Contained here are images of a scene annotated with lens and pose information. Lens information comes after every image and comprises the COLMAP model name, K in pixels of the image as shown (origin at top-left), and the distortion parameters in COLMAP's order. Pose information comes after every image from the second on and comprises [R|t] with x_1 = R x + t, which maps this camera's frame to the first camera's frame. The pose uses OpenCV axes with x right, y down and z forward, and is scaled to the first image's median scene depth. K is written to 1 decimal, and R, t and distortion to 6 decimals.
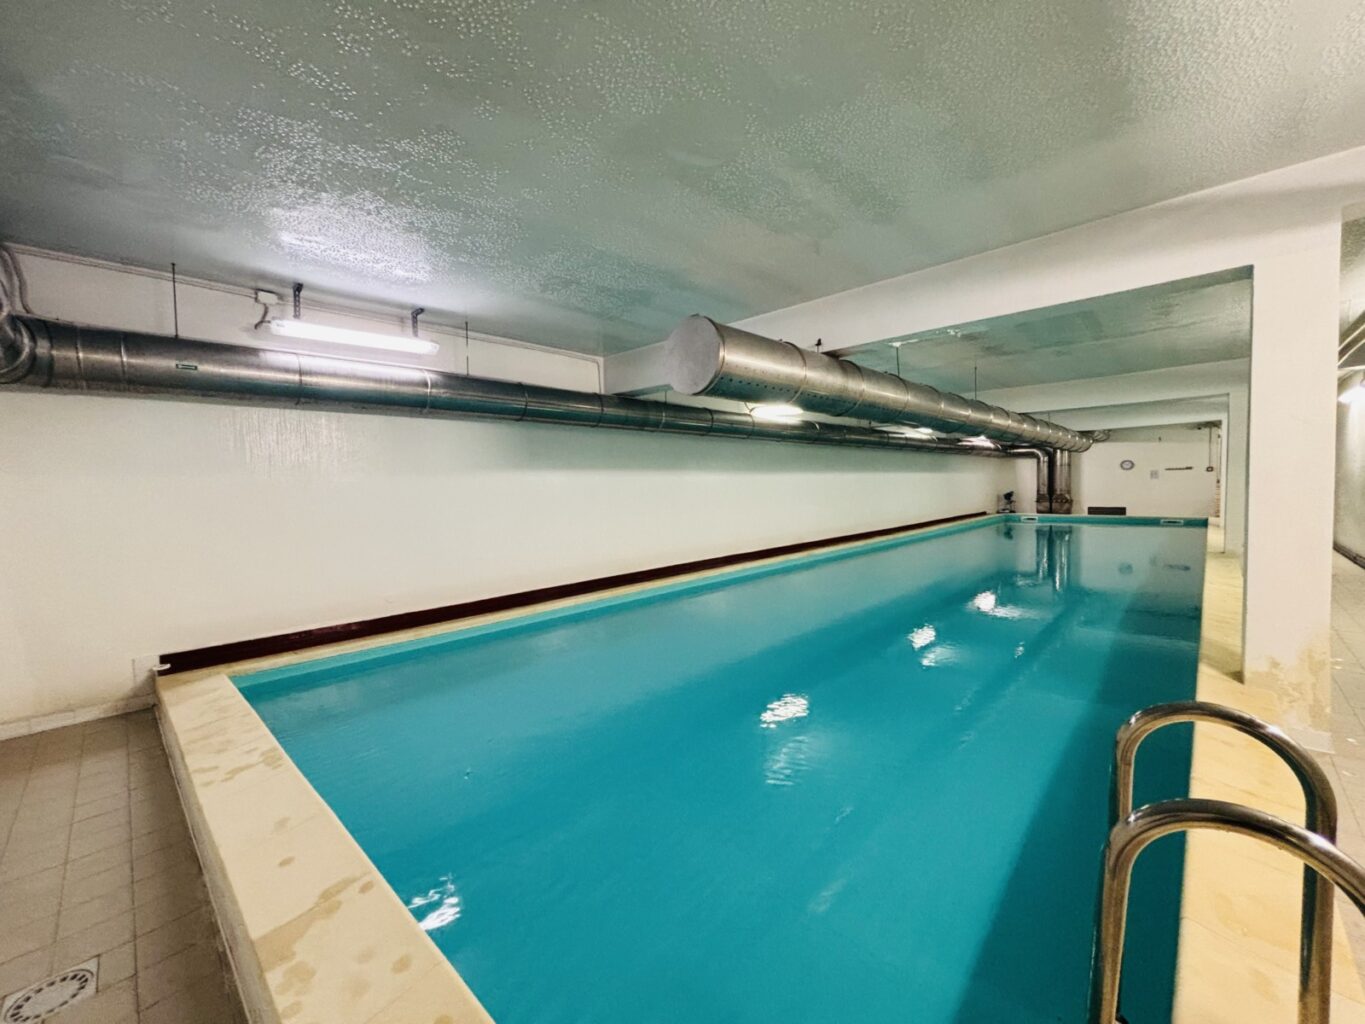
lens RADIAL K [[548.8, 0, 686.3], [0, 548.8, 512.4], [0, 0, 1]] dist [-0.002022, -0.000358]
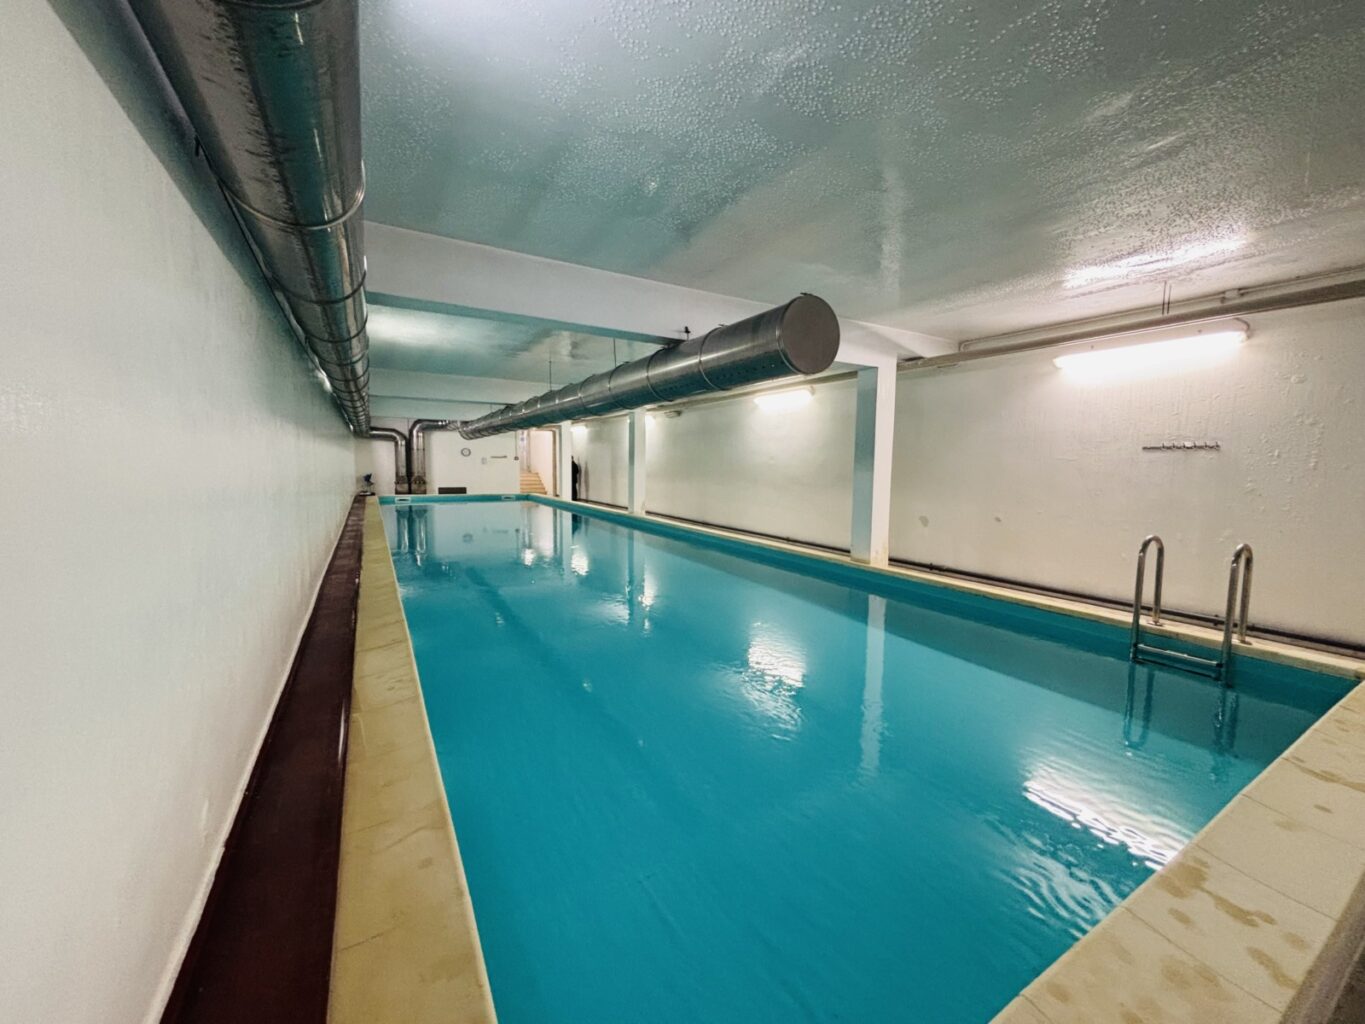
lens RADIAL K [[548.8, 0, 680.1], [0, 548.8, 513.6], [0, 0, 1]] dist [-0.002022, -0.000358]
pose [[0.285917, -0.060219, 0.956360, -0.396691], [0.027213, 0.998131, 0.054713, -0.008610], [-0.957868, 0.010382, 0.287021, 0.360752]]
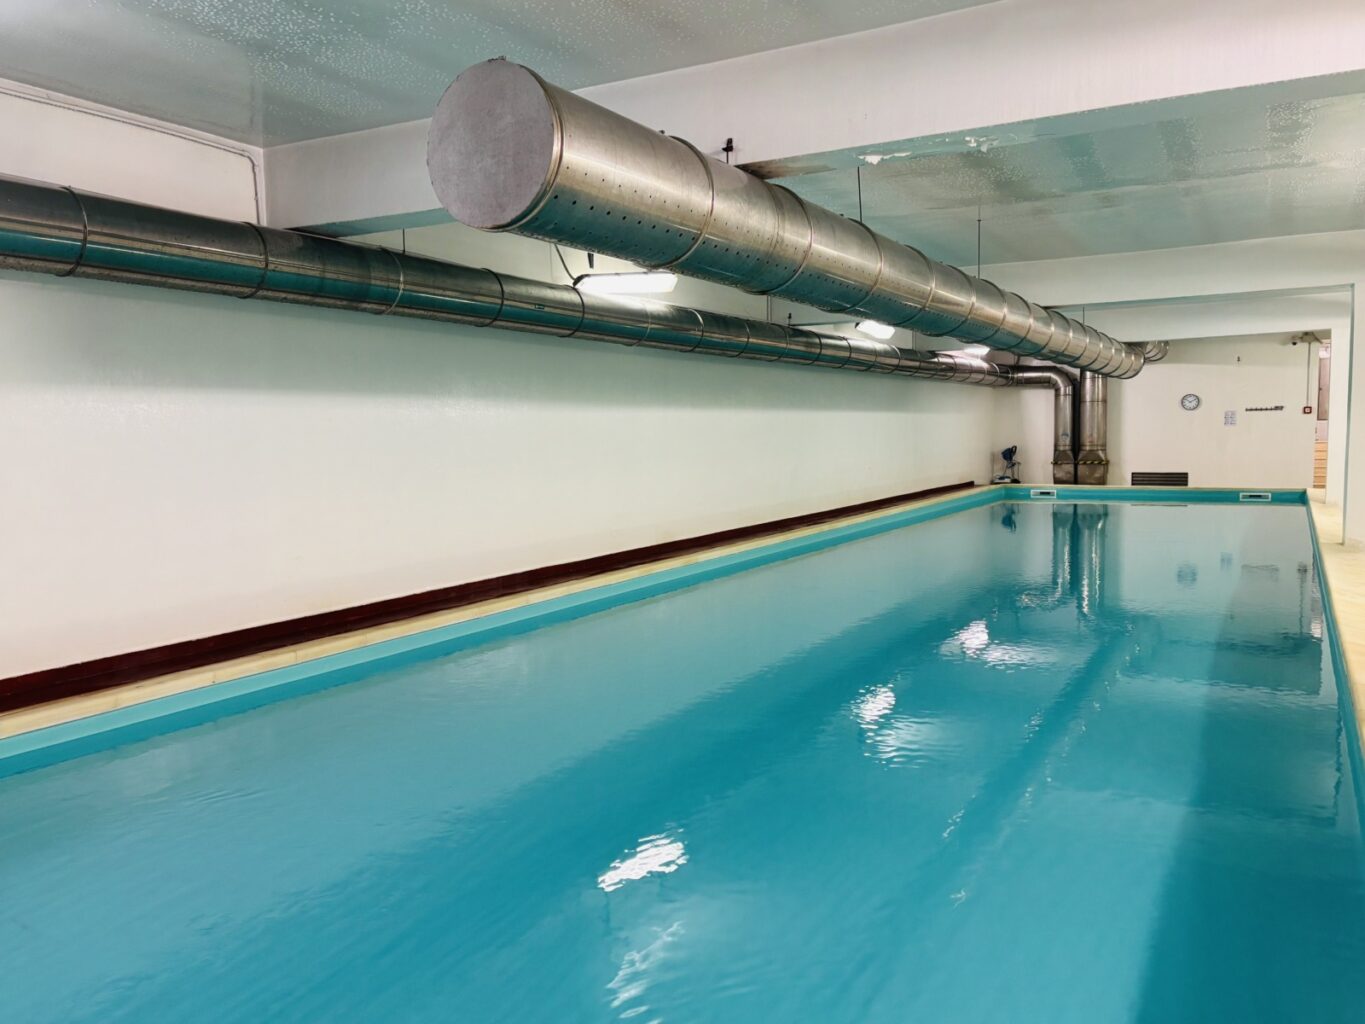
lens RADIAL K [[1050.5, 0, 689.7], [0, 1050.5, 513.7], [0, 0, 1]] dist [0.032918, -0.031275]
pose [[0.968000, -0.011783, 0.250673, -0.024806], [0.005270, 0.999631, 0.026638, 0.002882], [-0.250894, -0.024464, 0.967705, 0.033656]]
